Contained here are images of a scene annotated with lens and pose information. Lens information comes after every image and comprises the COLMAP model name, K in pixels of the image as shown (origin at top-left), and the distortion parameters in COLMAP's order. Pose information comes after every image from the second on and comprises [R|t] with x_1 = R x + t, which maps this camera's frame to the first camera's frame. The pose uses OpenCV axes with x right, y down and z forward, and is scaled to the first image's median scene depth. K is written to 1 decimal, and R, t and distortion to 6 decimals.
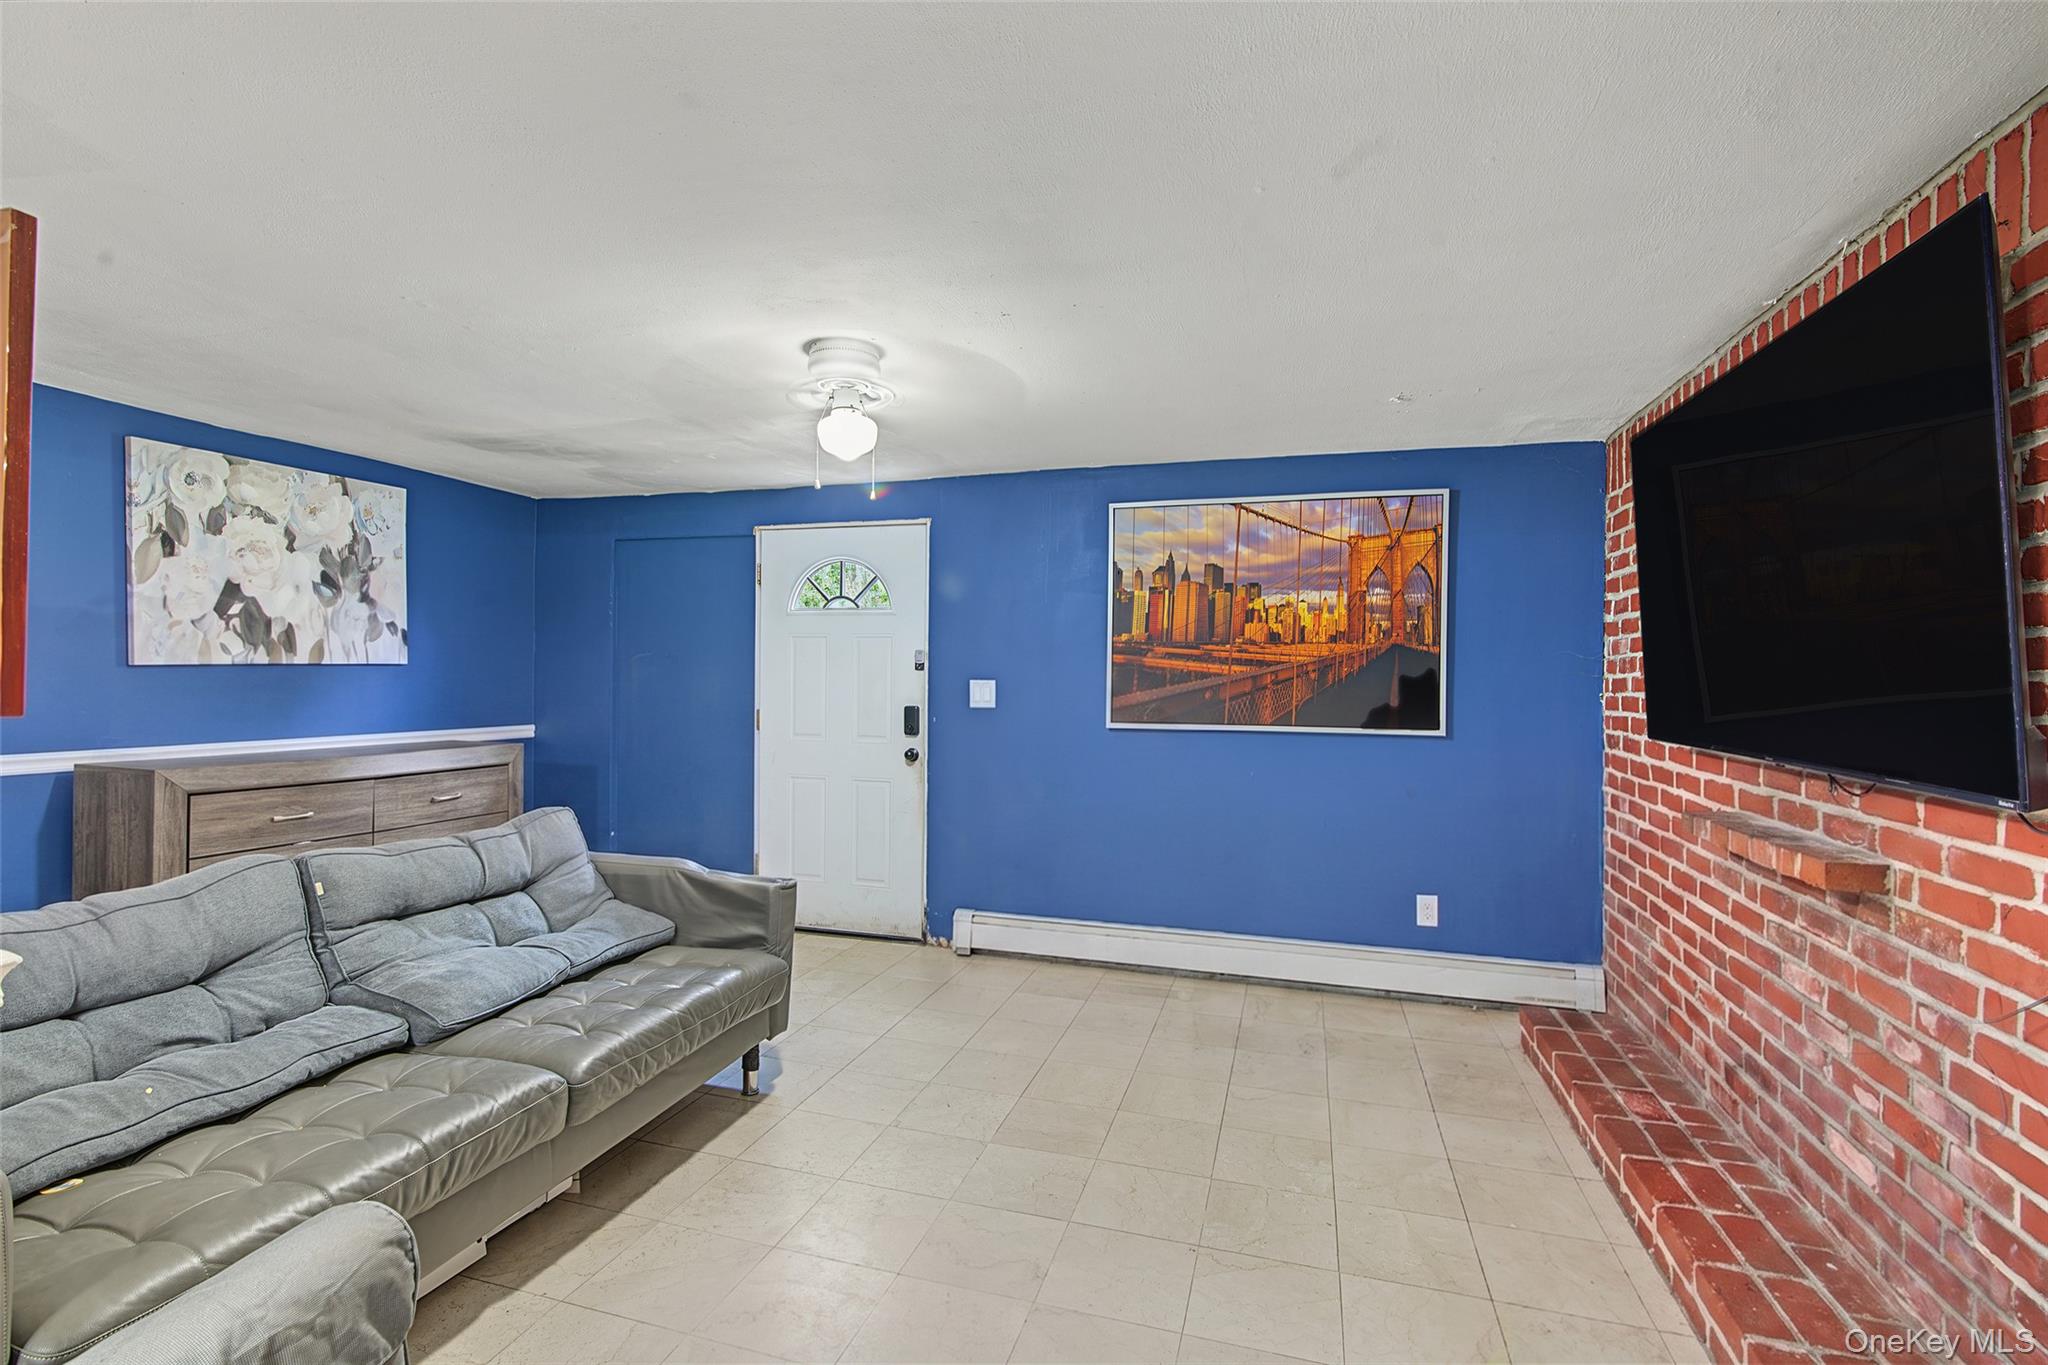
lens RADIAL K [[961.6, 0, 1027.2], [0, 961.6, 680.5], [0, 0, 1]] dist [-0.004337, 0.001668]
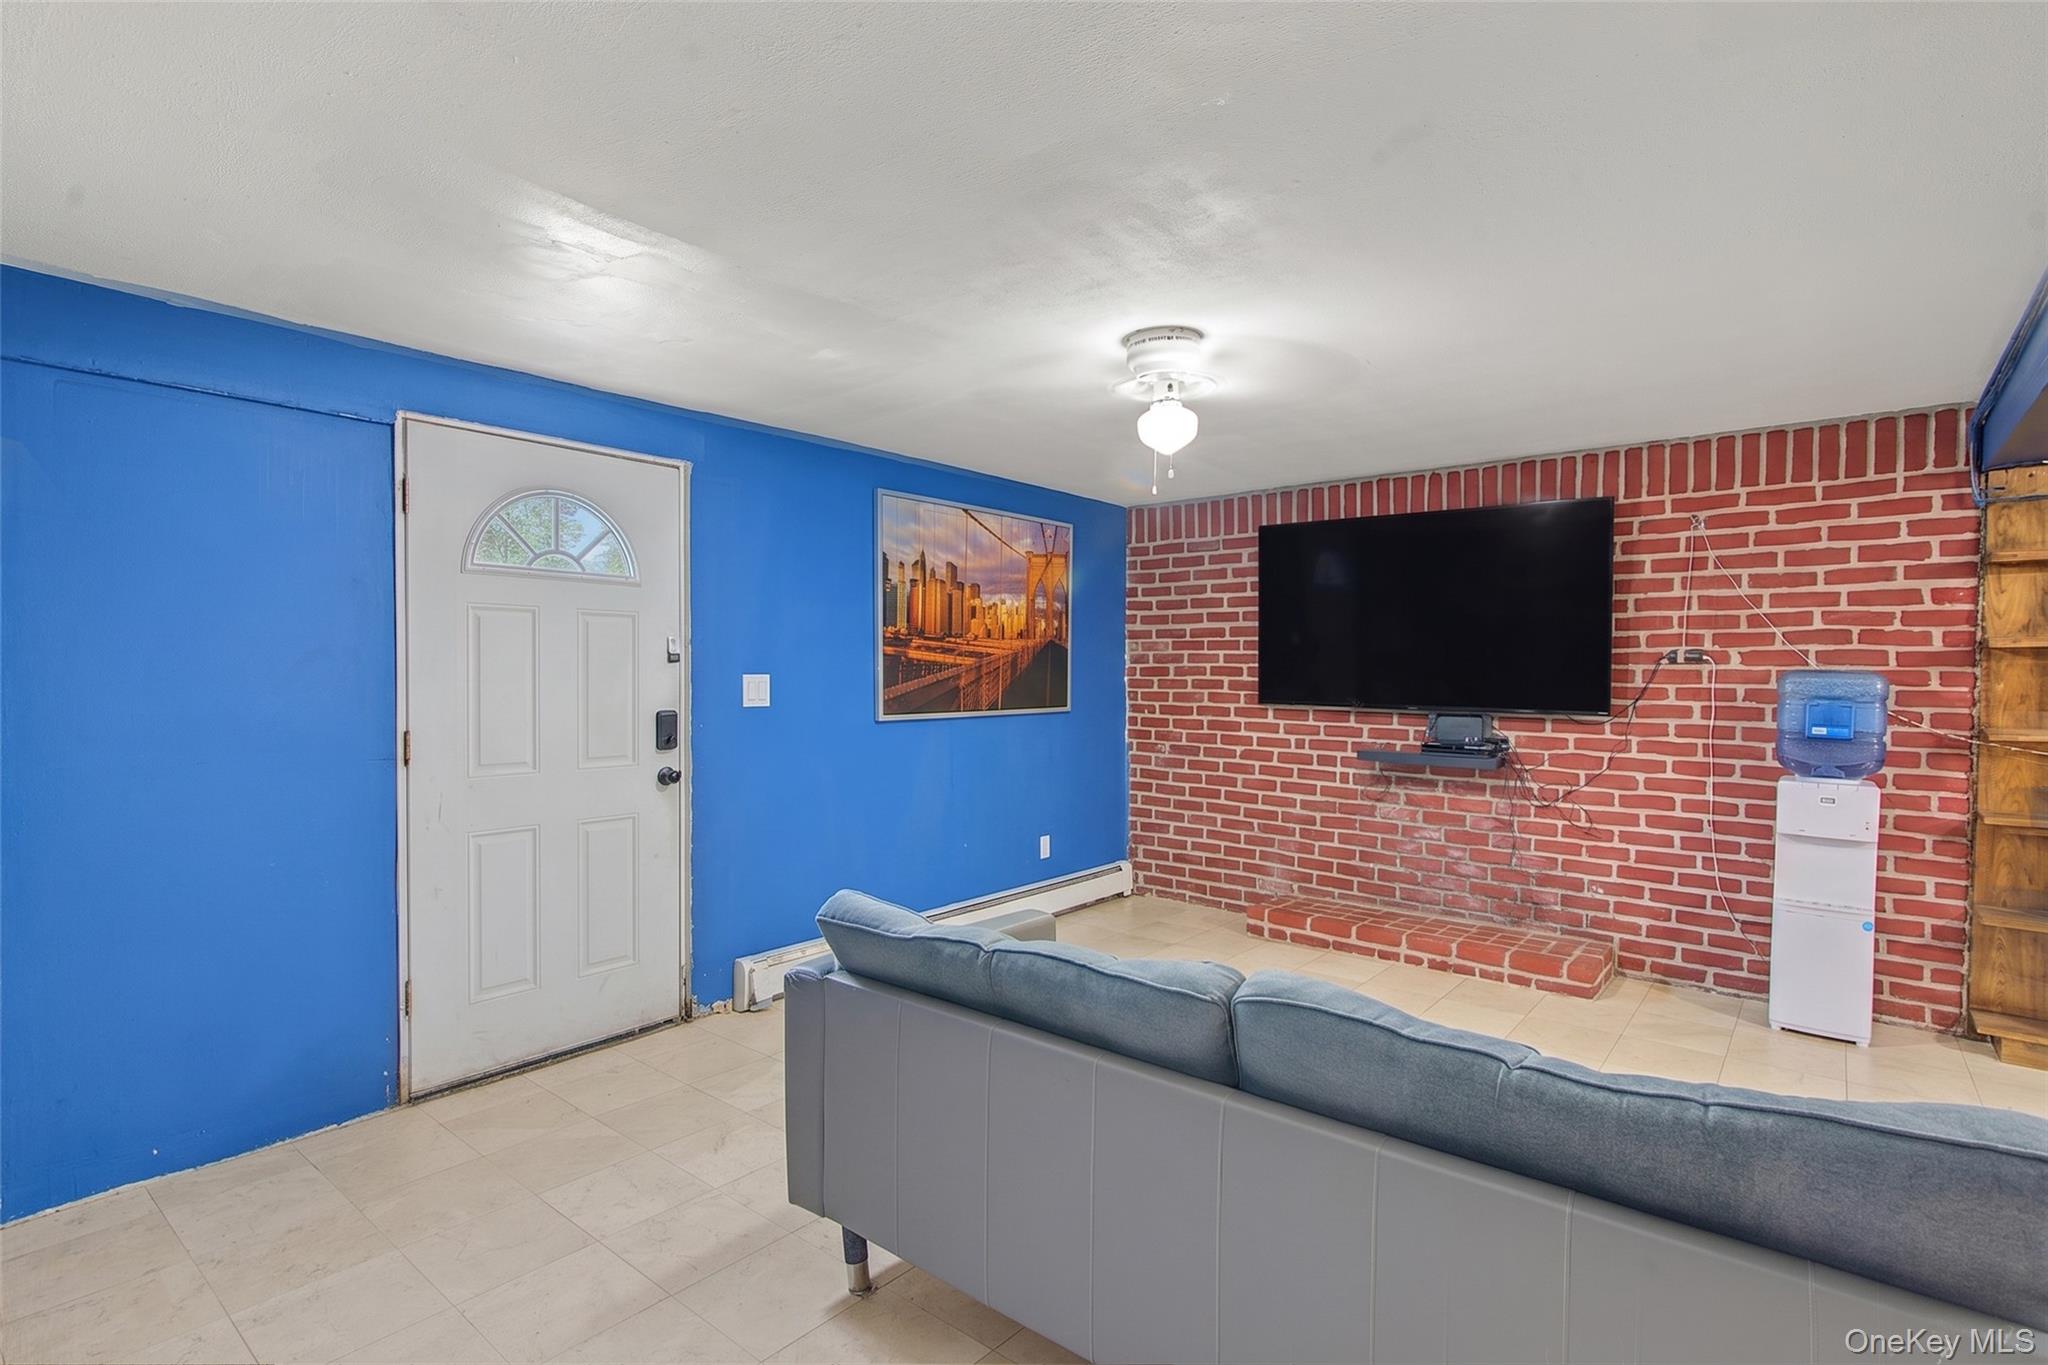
lens RADIAL K [[961.6, 0, 1031.0], [0, 961.6, 692.0], [0, 0, 1]] dist [-0.004337, 0.001668]
pose [[0.392188, -0.032512, 0.919310, -0.754388], [0.007242, 0.999453, 0.032257, -0.010699], [-0.919856, -0.005993, 0.392209, 0.486373]]
